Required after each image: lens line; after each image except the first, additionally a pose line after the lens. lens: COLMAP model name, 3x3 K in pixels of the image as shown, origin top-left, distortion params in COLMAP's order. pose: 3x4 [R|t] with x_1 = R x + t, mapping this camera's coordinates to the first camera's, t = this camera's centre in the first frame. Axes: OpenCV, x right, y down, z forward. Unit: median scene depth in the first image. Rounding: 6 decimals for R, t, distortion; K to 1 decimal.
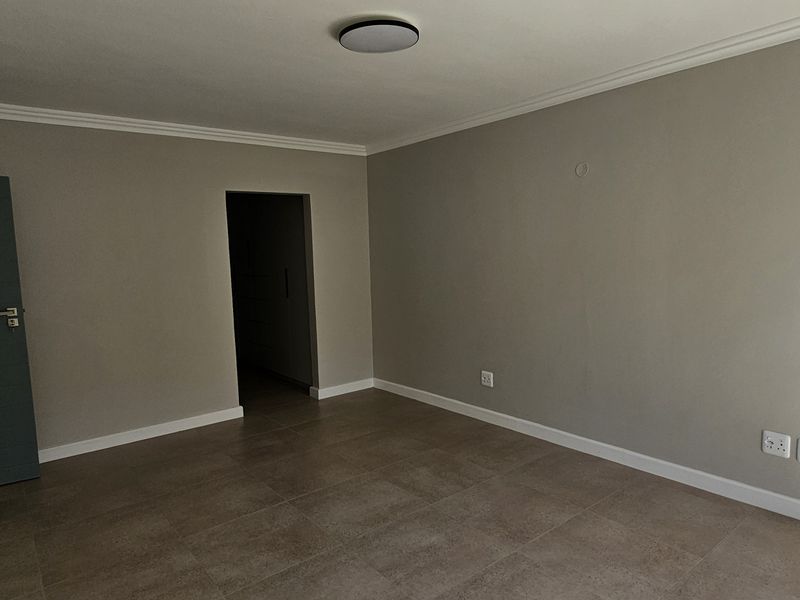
lens RADIAL K [[527.8, 0, 392.6], [0, 527.8, 303.7], [0, 0, 1]] dist [0.004879, 0.003174]
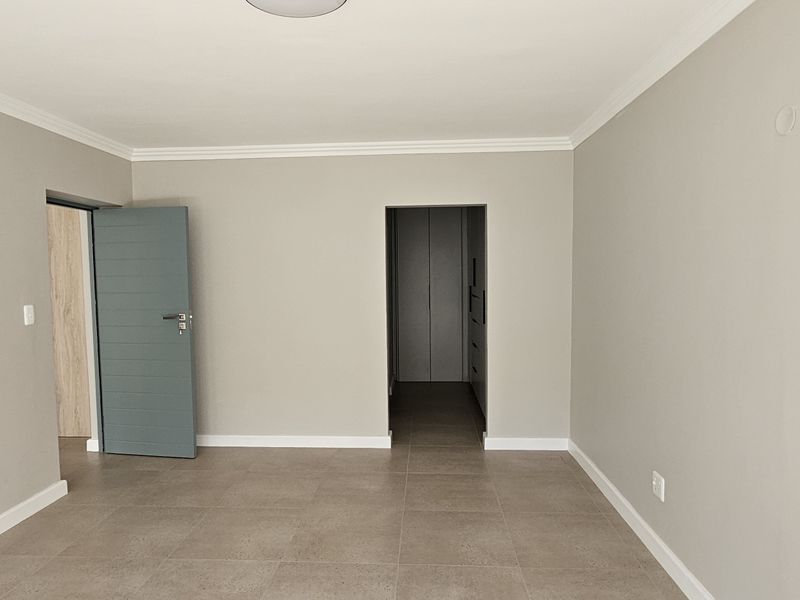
lens RADIAL K [[527.8, 0, 392.6], [0, 527.8, 303.7], [0, 0, 1]] dist [0.004879, 0.003174]
pose [[0.740525, 0.065169, -0.668862, 0.308743], [-0.081323, 0.996663, 0.007072, -0.043525], [0.667091, 0.049157, 0.743353, 0.288332]]
